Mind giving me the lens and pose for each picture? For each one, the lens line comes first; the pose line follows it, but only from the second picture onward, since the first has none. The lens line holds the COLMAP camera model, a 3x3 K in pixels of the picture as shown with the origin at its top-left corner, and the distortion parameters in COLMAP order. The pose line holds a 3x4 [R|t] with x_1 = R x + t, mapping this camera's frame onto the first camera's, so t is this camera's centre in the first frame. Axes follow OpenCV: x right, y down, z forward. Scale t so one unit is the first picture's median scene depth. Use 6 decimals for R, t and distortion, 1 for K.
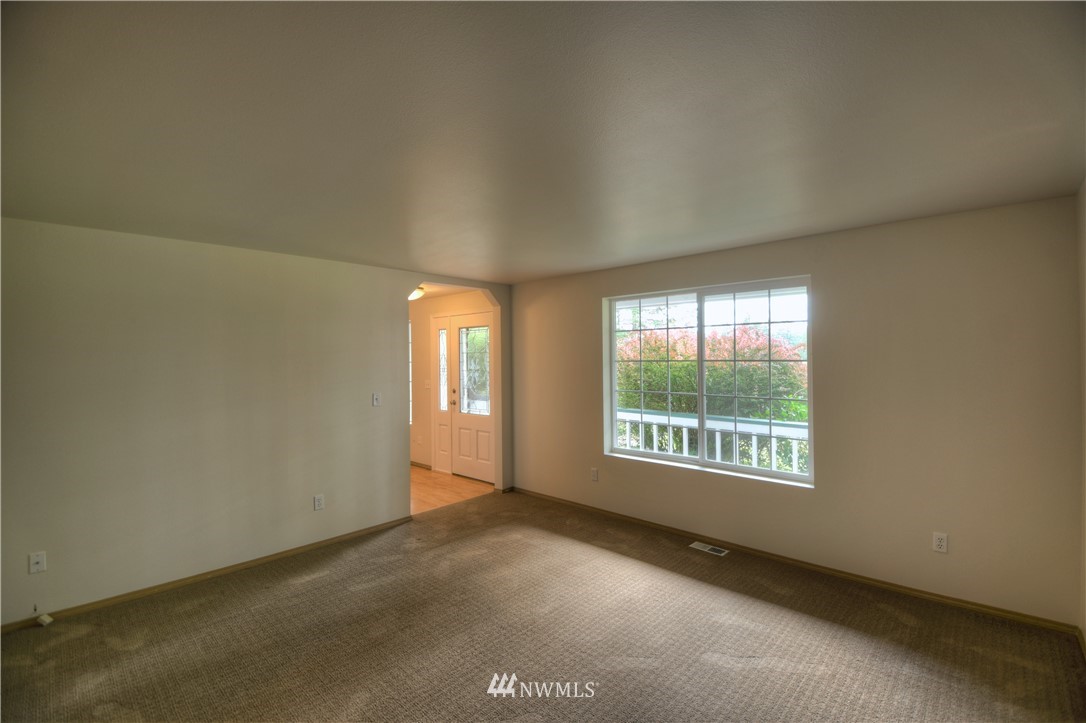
lens RADIAL K [[479.0, 0, 547.8], [0, 479.0, 358.1], [0, 0, 1]] dist [-0.003497, -0.014514]
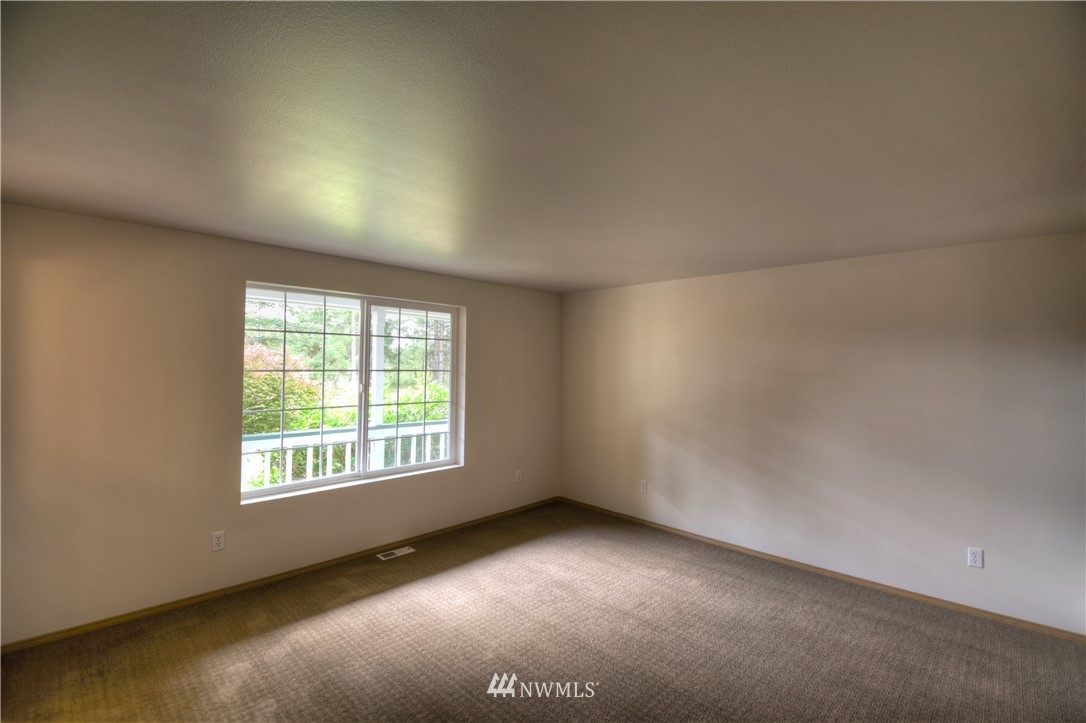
lens RADIAL K [[479.0, 0, 547.8], [0, 479.0, 358.1], [0, 0, 1]] dist [-0.003497, -0.014514]
pose [[0.006604, 0.029922, 0.999530, -0.672352], [-0.006150, 0.999535, -0.029882, 0.007318], [-0.999959, -0.005949, 0.006785, 0.642862]]
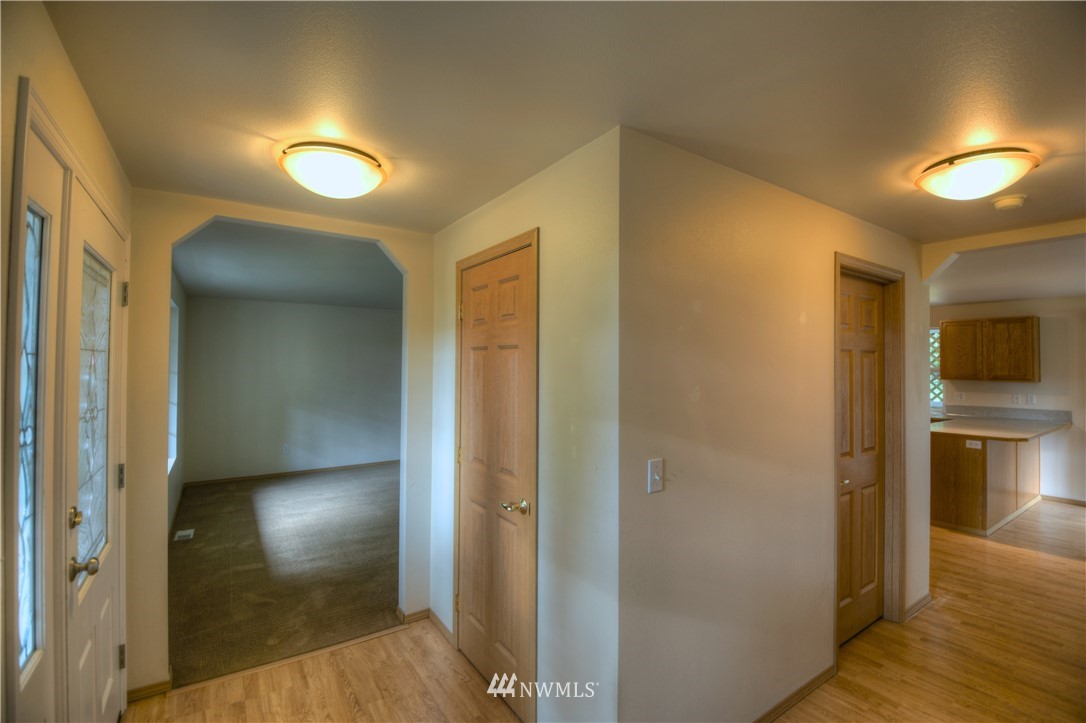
lens RADIAL K [[479.0, 0, 547.8], [0, 479.0, 358.1], [0, 0, 1]] dist [-0.003497, -0.014514]
pose [[-0.978798, 0.003345, 0.204803, -0.712587], [0.000794, 0.999921, -0.012536, -0.007158], [-0.204828, -0.012107, -0.978723, 1.821634]]
